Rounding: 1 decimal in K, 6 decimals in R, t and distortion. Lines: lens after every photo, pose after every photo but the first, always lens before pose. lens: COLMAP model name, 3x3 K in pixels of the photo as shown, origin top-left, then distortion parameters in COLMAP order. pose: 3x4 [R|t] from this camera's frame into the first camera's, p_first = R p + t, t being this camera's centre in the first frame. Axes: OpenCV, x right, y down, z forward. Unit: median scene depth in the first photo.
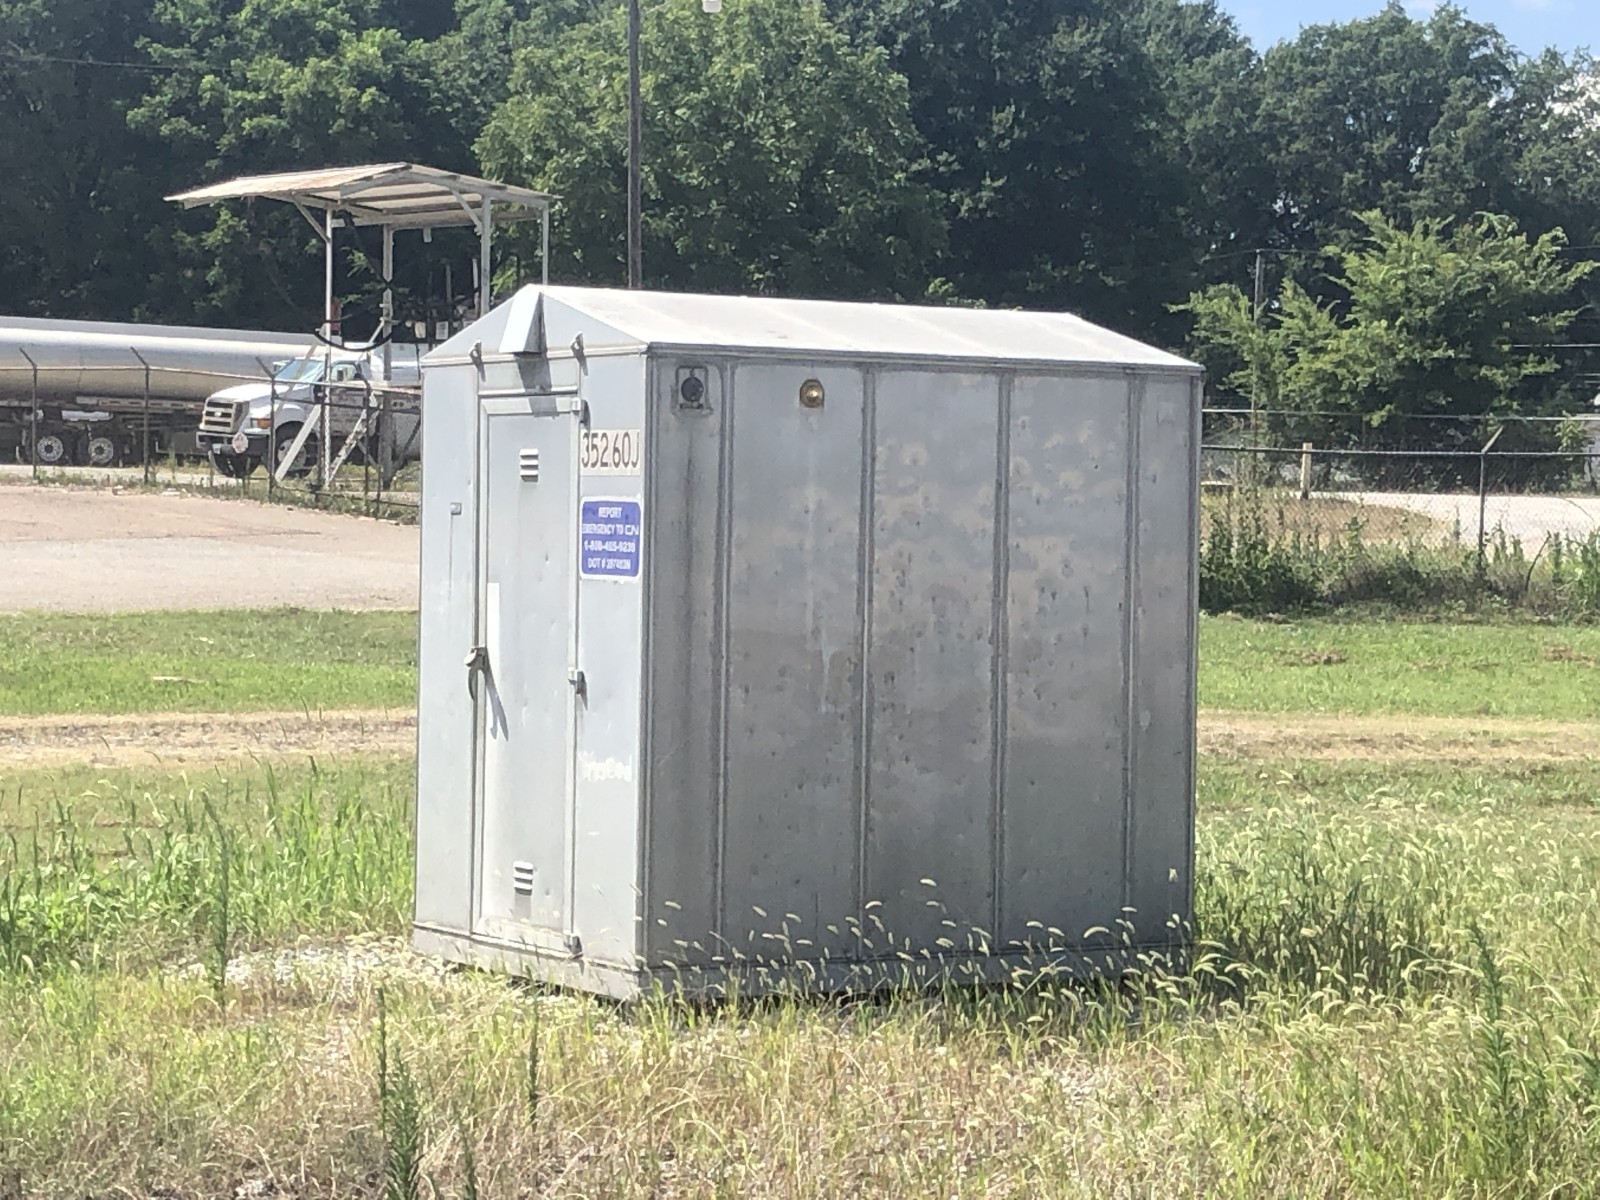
lens RADIAL K [[3900.1, 0, 800.0], [0, 3900.1, 600.0], [0, 0, 1]] dist [0.039166, 0.411833]
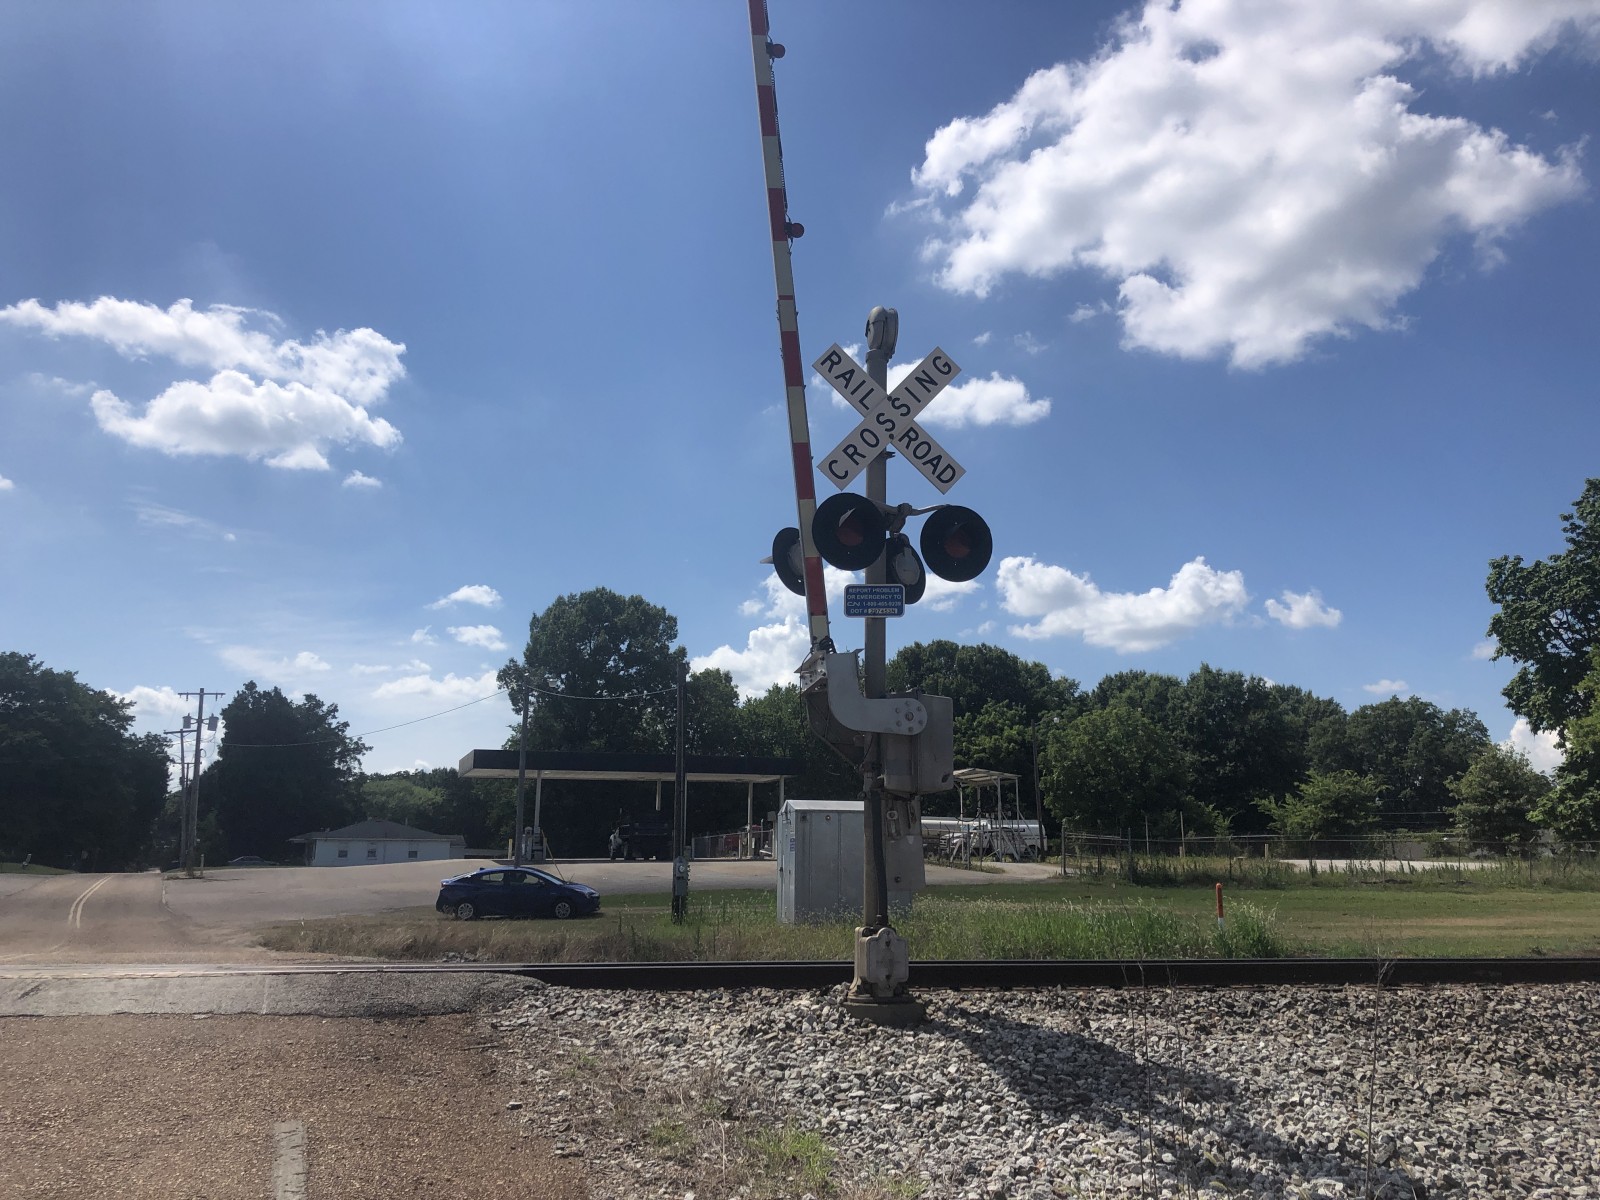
lens RADIAL K [[1308.6, 0, 800.0], [0, 1308.6, 600.0], [0, 0, 1]] dist [0.070163, -0.131954]
pose [[0.946135, -0.080997, -0.313476, 0.078783], [0.005345, 0.971978, -0.235009, 0.011541], [0.323727, 0.220675, 0.920056, -0.112719]]
